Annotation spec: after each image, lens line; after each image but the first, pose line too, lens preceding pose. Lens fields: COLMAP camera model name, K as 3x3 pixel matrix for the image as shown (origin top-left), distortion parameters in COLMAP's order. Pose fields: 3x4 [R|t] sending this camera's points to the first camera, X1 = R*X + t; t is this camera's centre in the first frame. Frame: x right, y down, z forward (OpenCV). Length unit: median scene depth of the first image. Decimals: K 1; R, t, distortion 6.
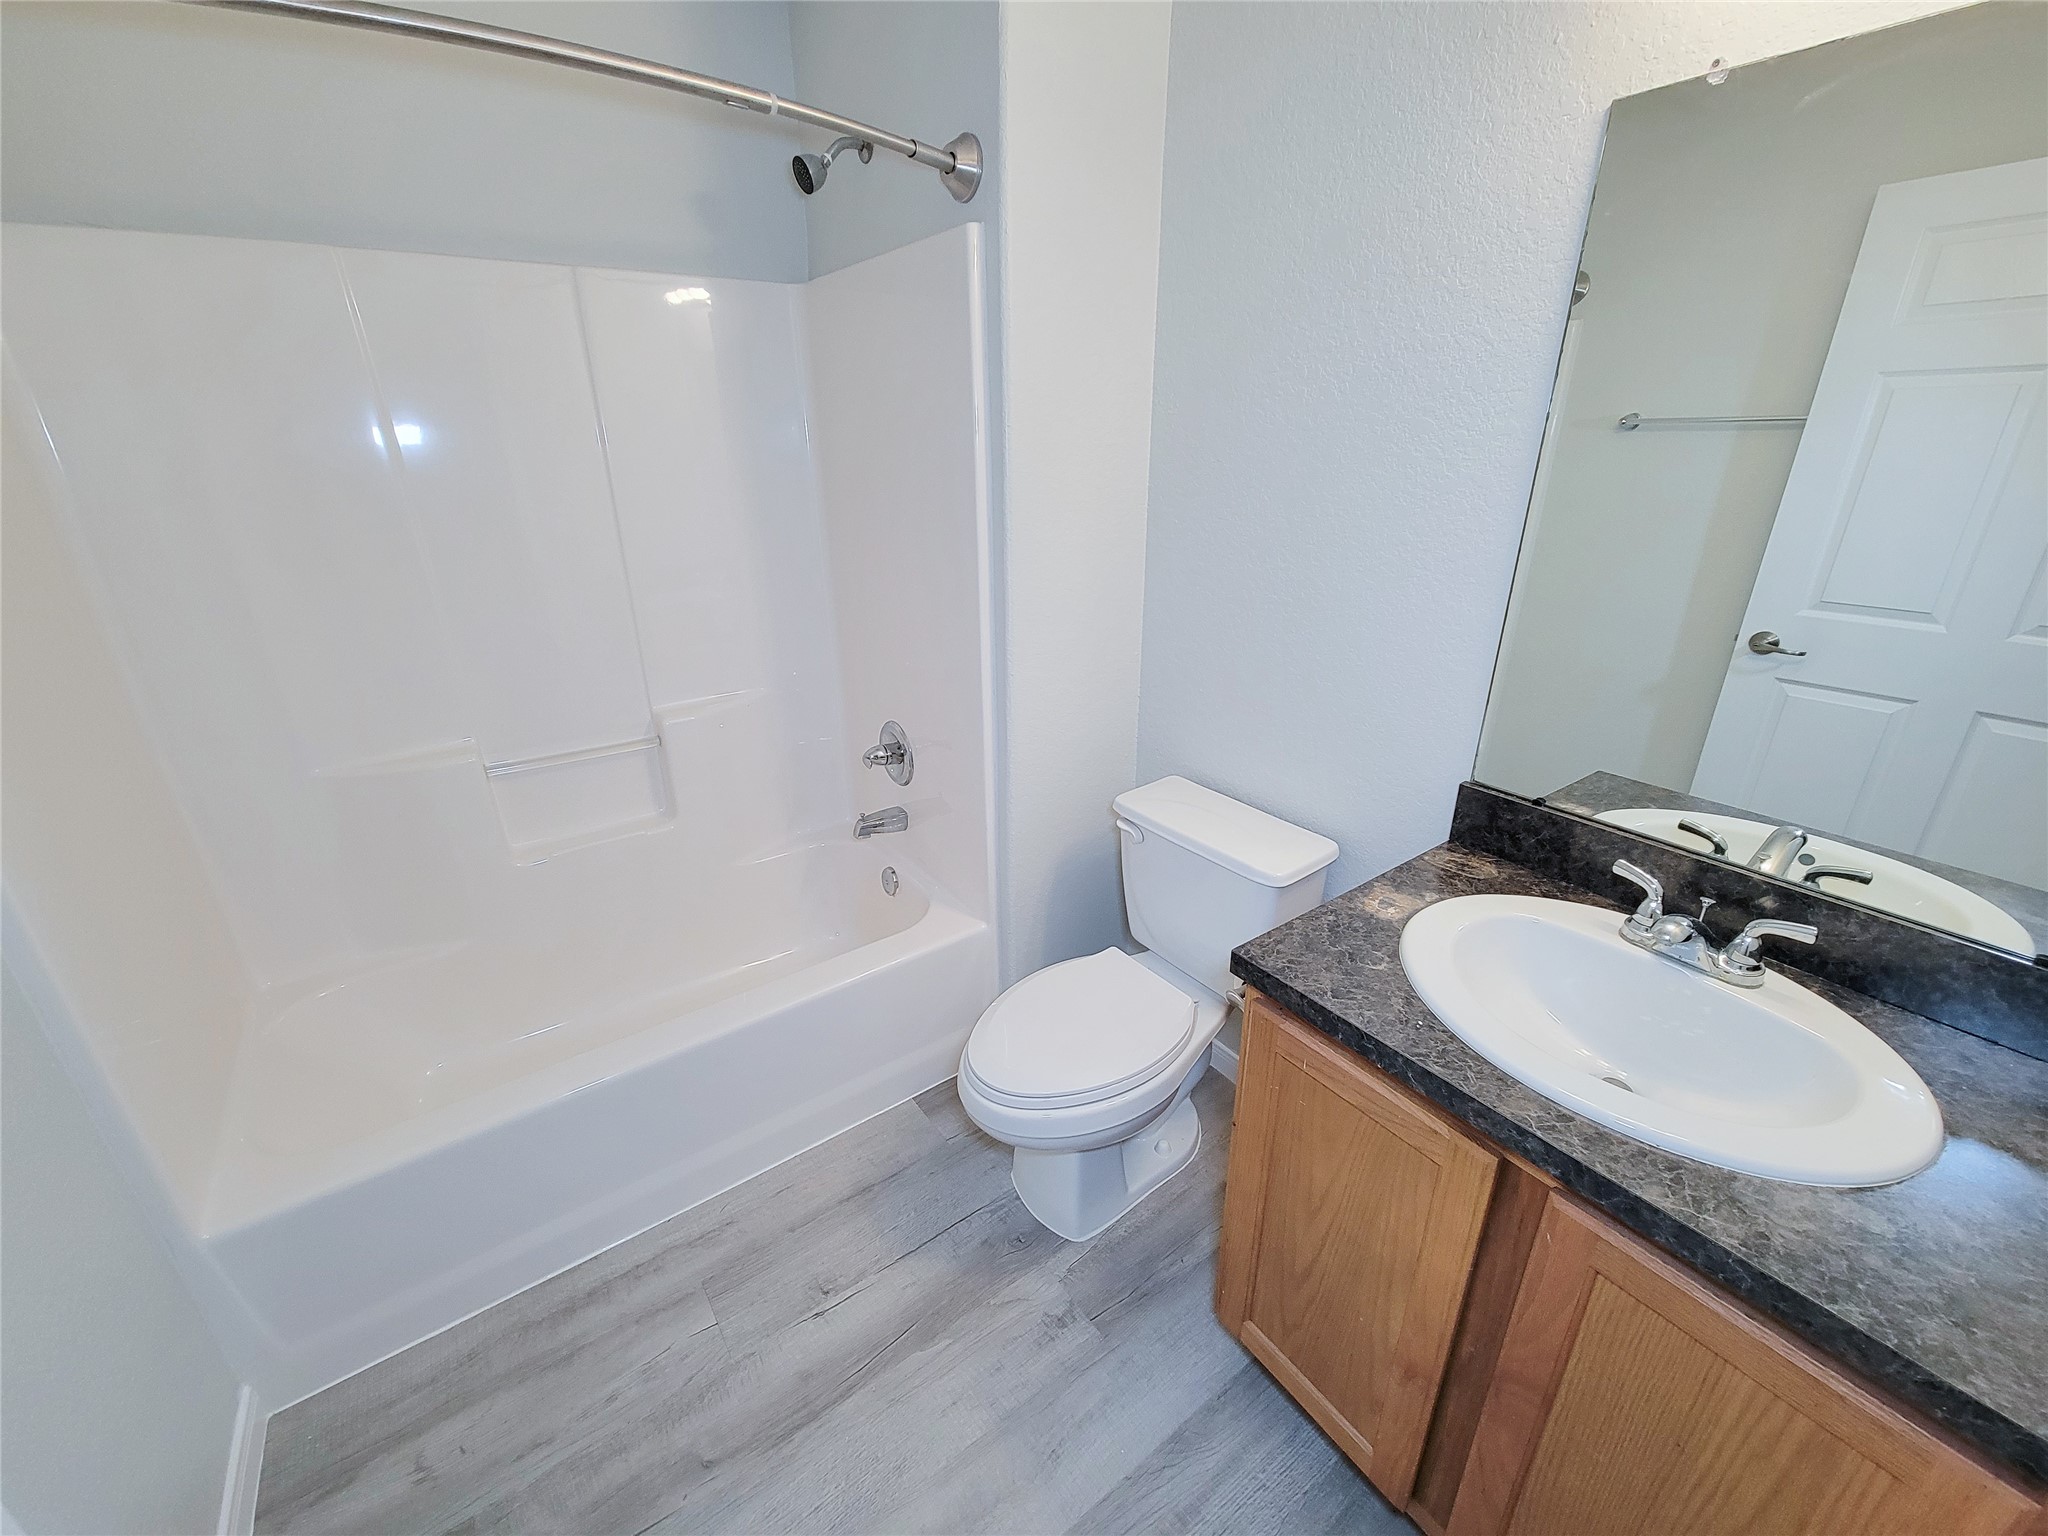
lens RADIAL K [[849.2, 0, 1014.9], [0, 849.2, 768.2], [0, 0, 1]] dist [0.000381, -0.002419]
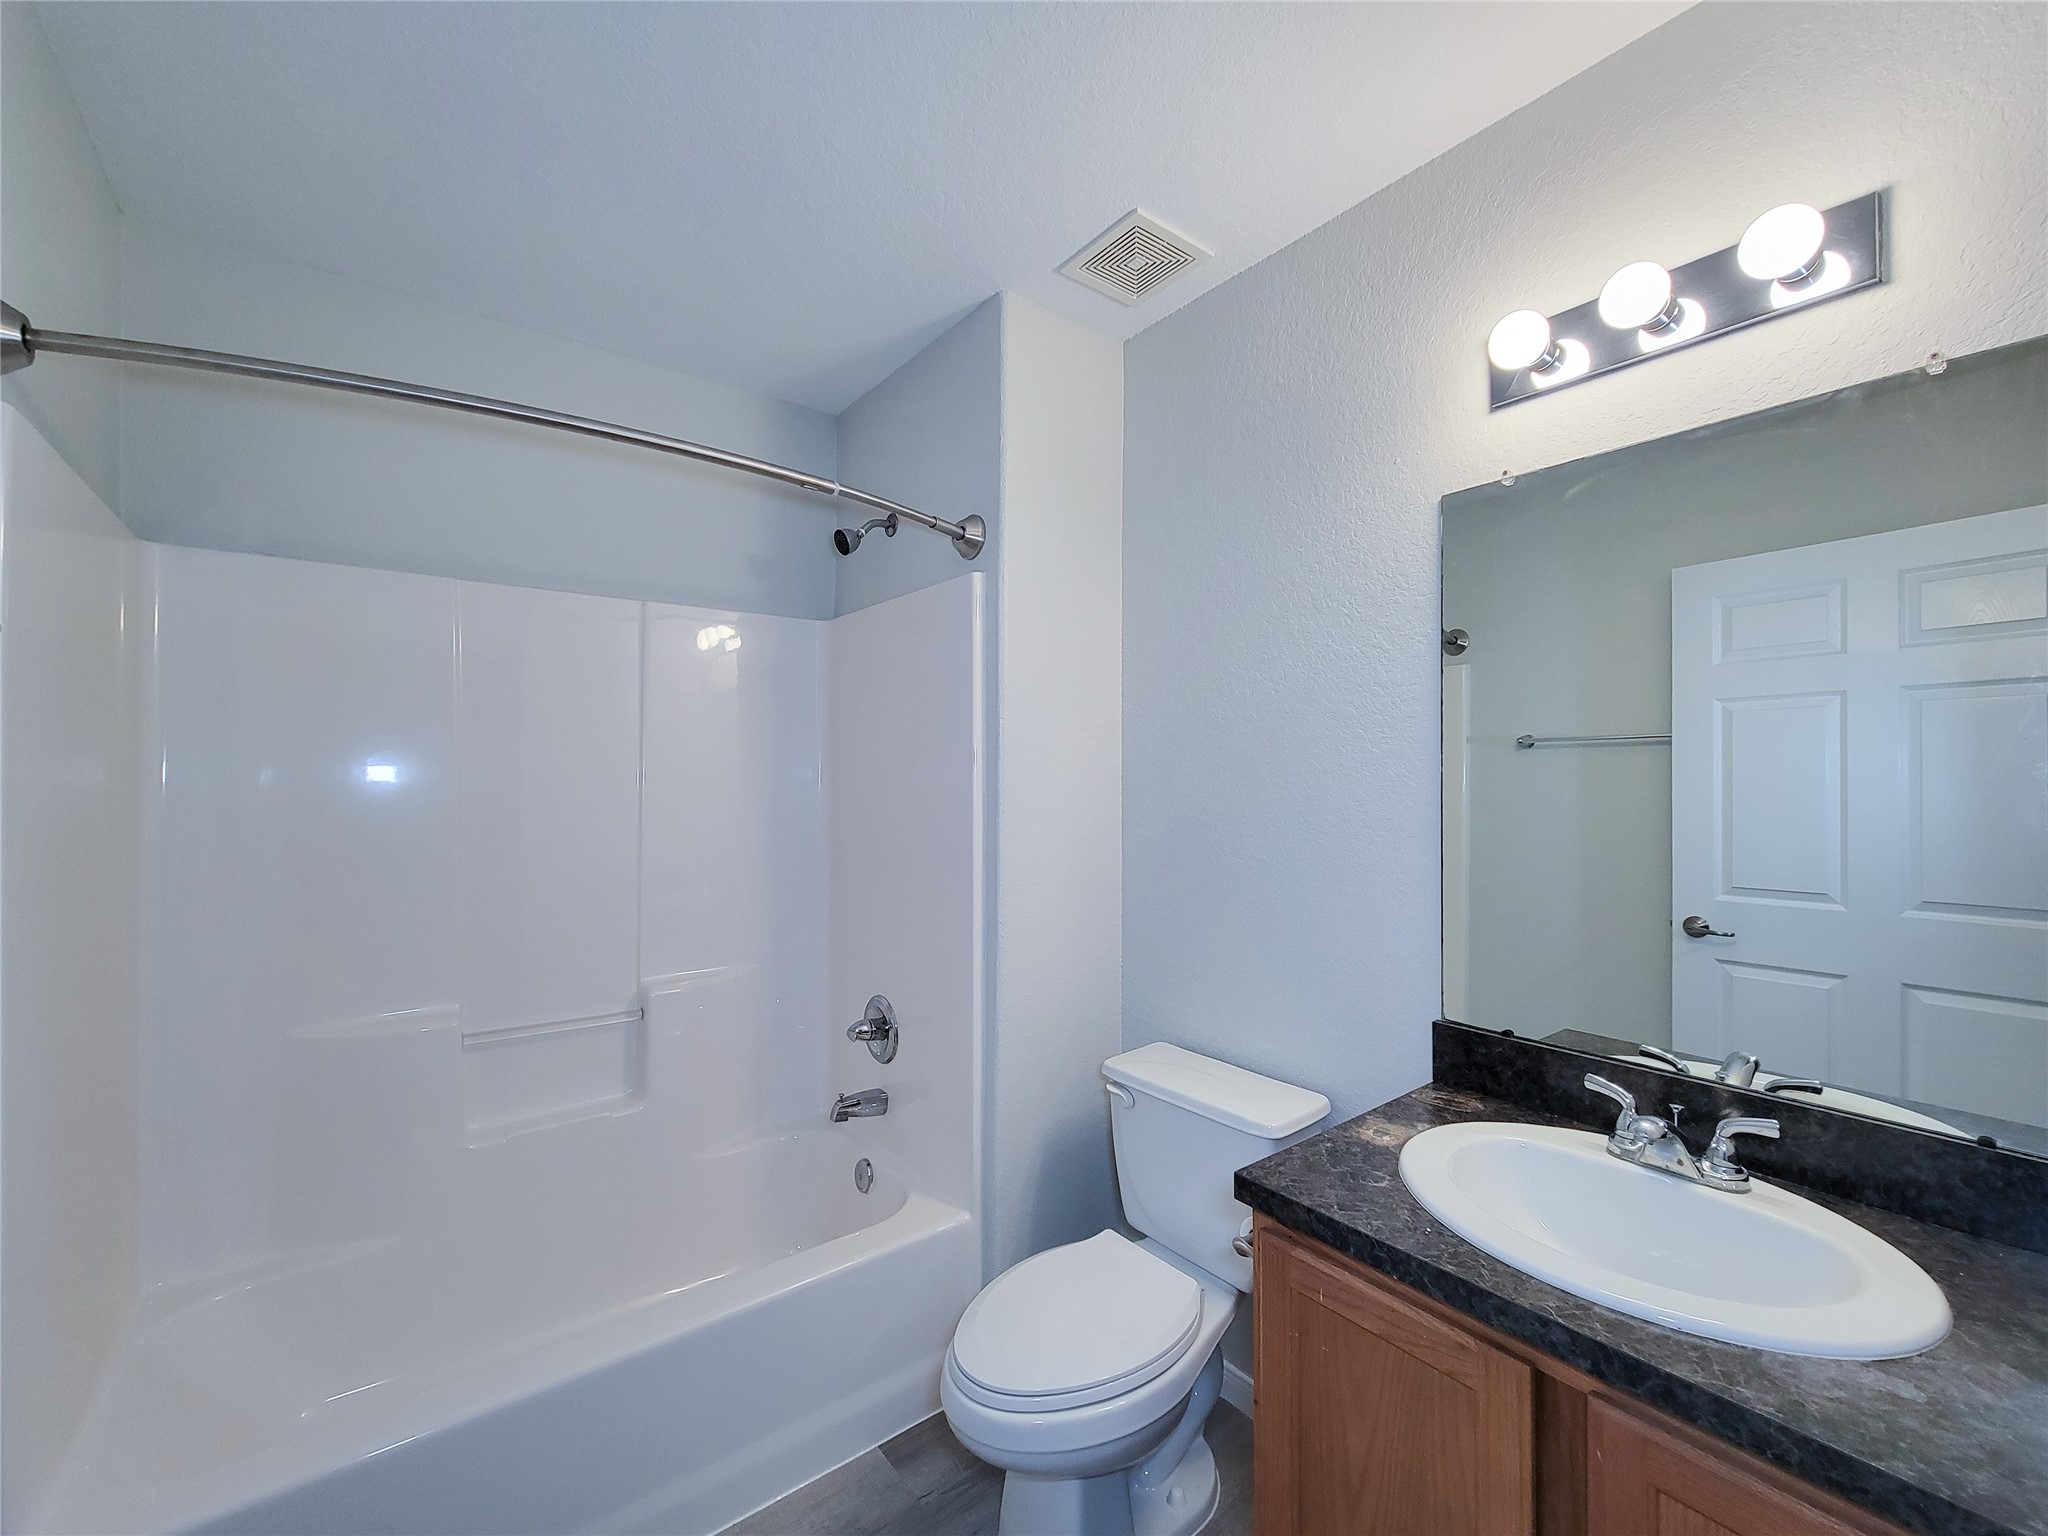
lens RADIAL K [[849.2, 0, 1012.5], [0, 849.2, 749.8], [0, 0, 1]] dist [0.000381, -0.002419]
pose [[0.999367, 0.016265, 0.031647, -0.038101], [-0.002565, 0.920033, -0.391832, 0.125391], [-0.035489, 0.391502, 0.919492, -0.088357]]
